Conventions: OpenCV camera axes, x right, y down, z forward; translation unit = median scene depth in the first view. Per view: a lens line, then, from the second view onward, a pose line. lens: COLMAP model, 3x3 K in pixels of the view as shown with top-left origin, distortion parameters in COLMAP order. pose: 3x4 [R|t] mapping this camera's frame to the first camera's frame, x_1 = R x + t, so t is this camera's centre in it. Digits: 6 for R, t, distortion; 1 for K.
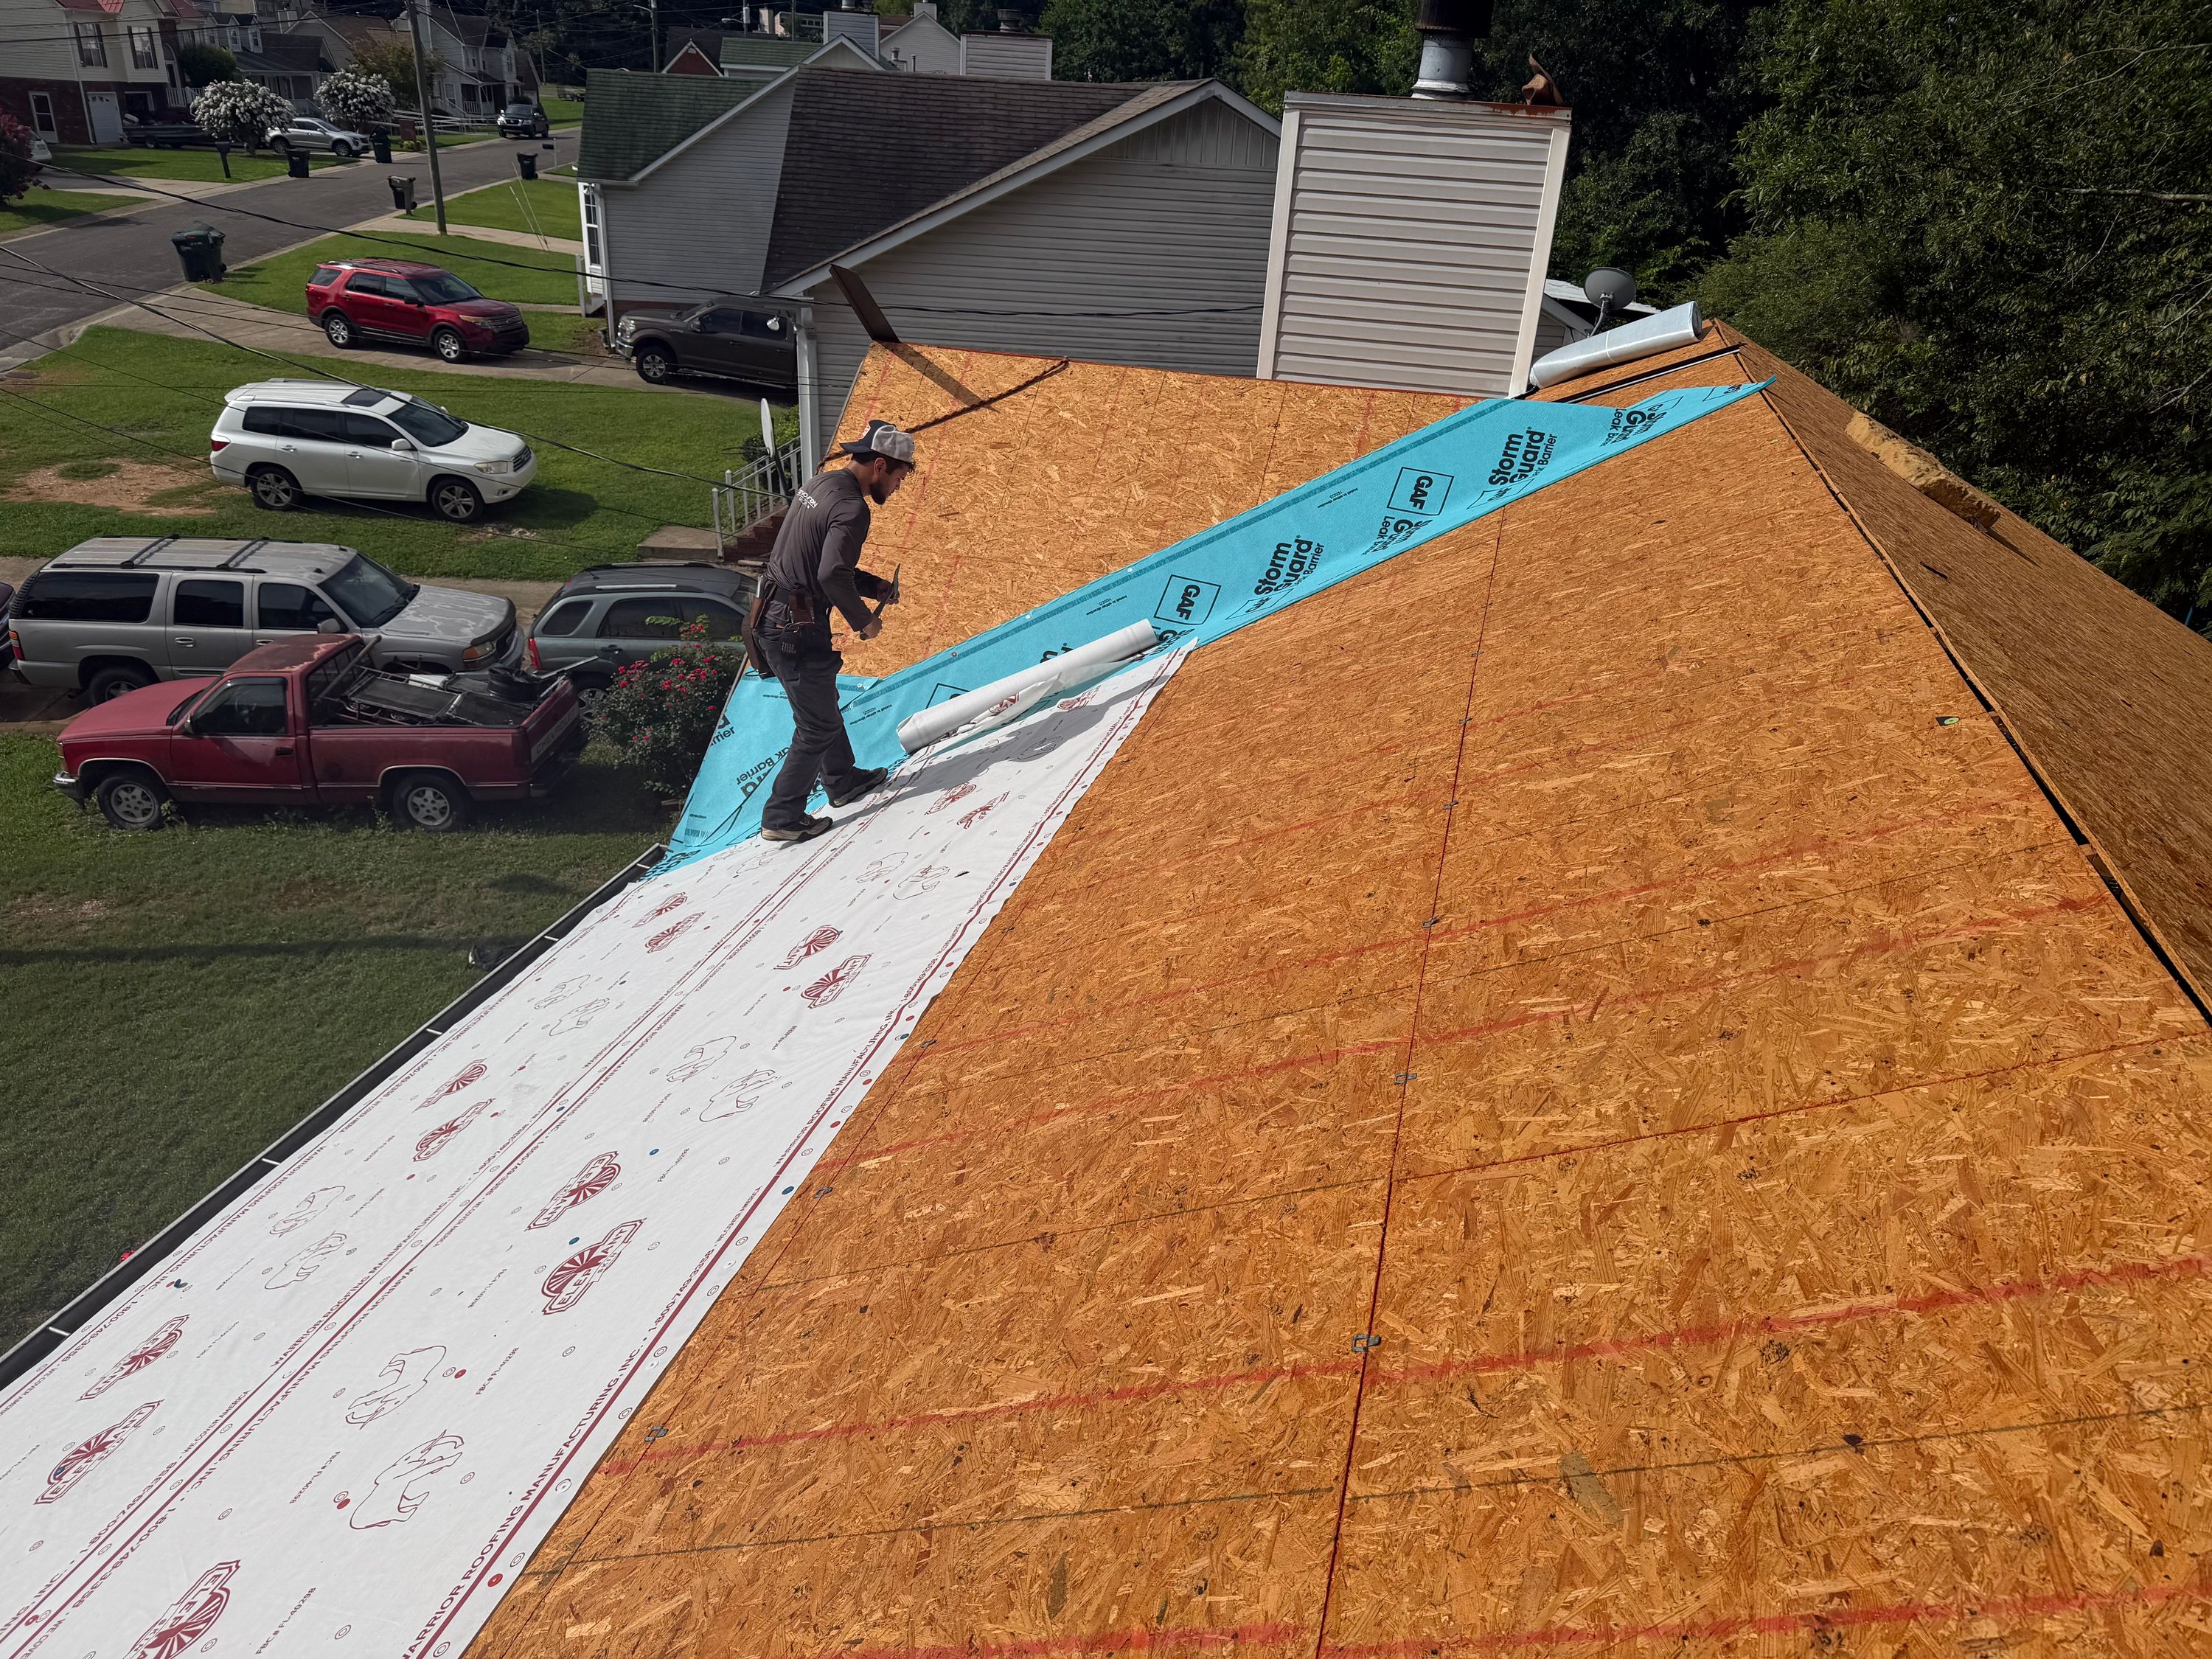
lens RADIAL K [[1543.5, 0, 1118.5], [0, 1543.5, 847.1], [0, 0, 1]] dist [0.065642, -0.103788]
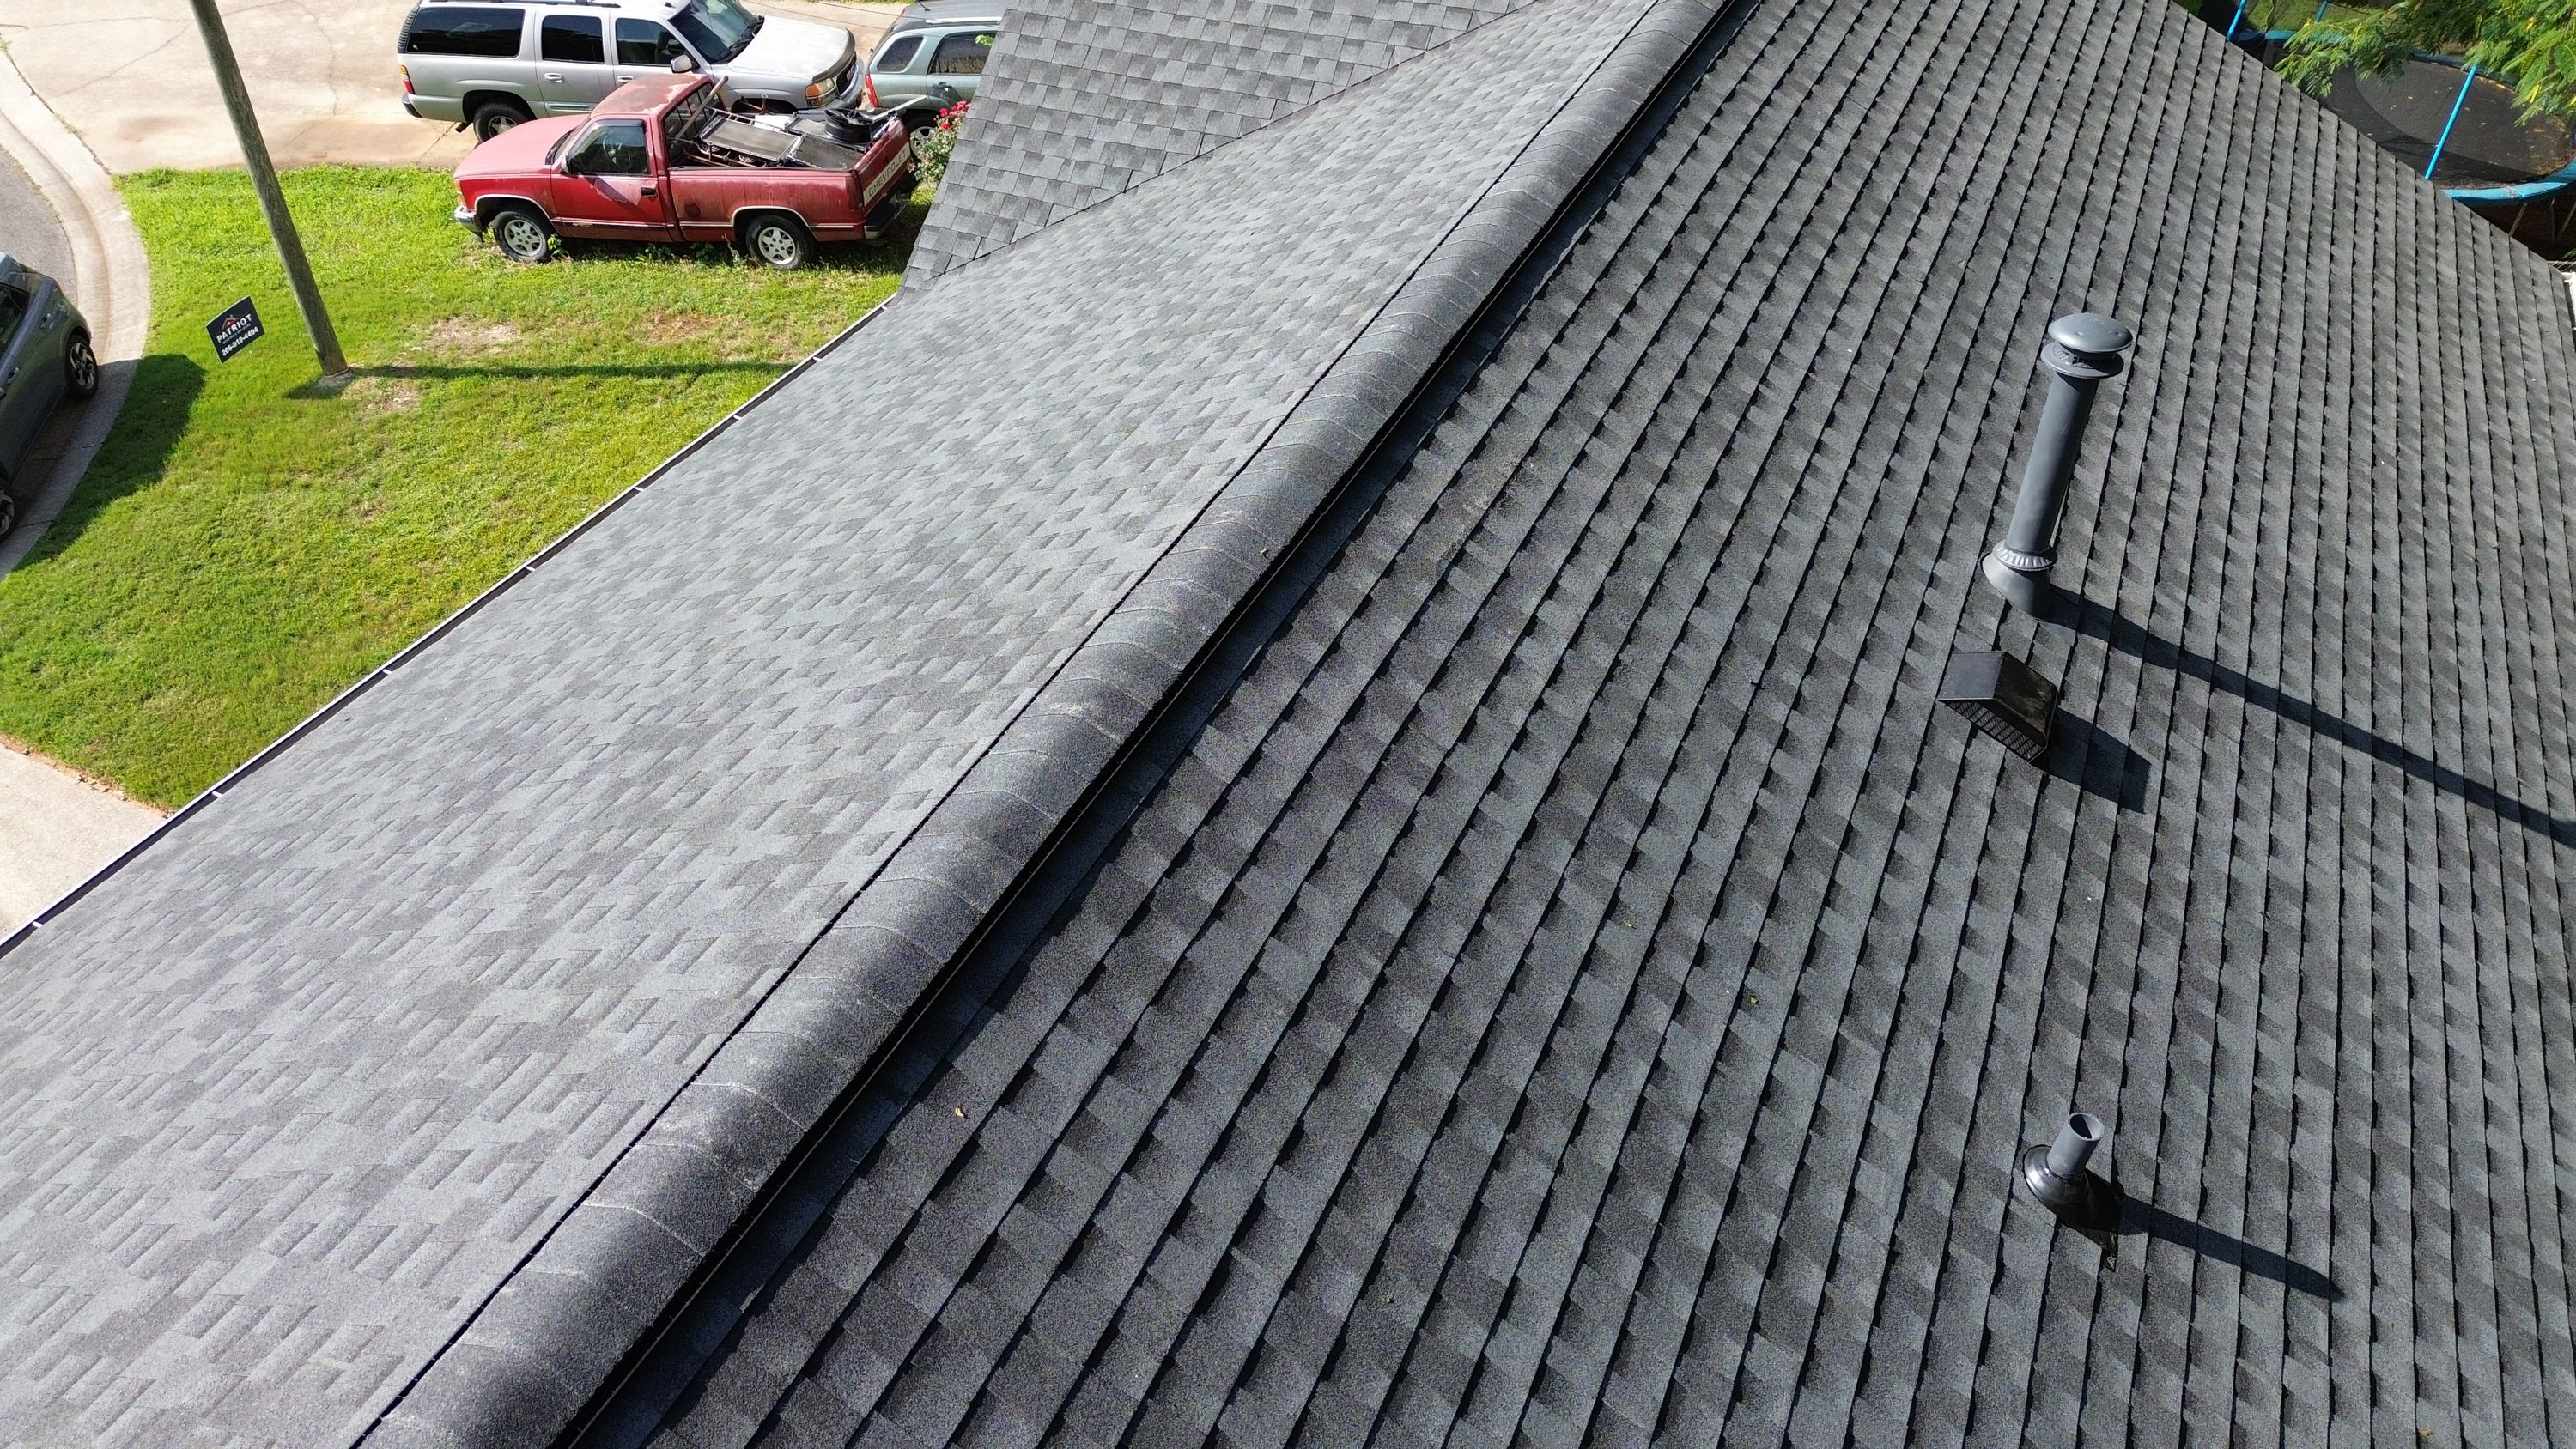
lens RADIAL K [[1843.8, 0, 1288.0], [0, 1843.8, 724.5], [0, 0, 1]] dist [0.062395, -0.049997]
pose [[0.984686, 0.056237, -0.165019, 0.135846], [-0.017791, 0.974018, 0.225770, 0.000057], [0.173429, -0.219376, 0.960102, -0.246338]]
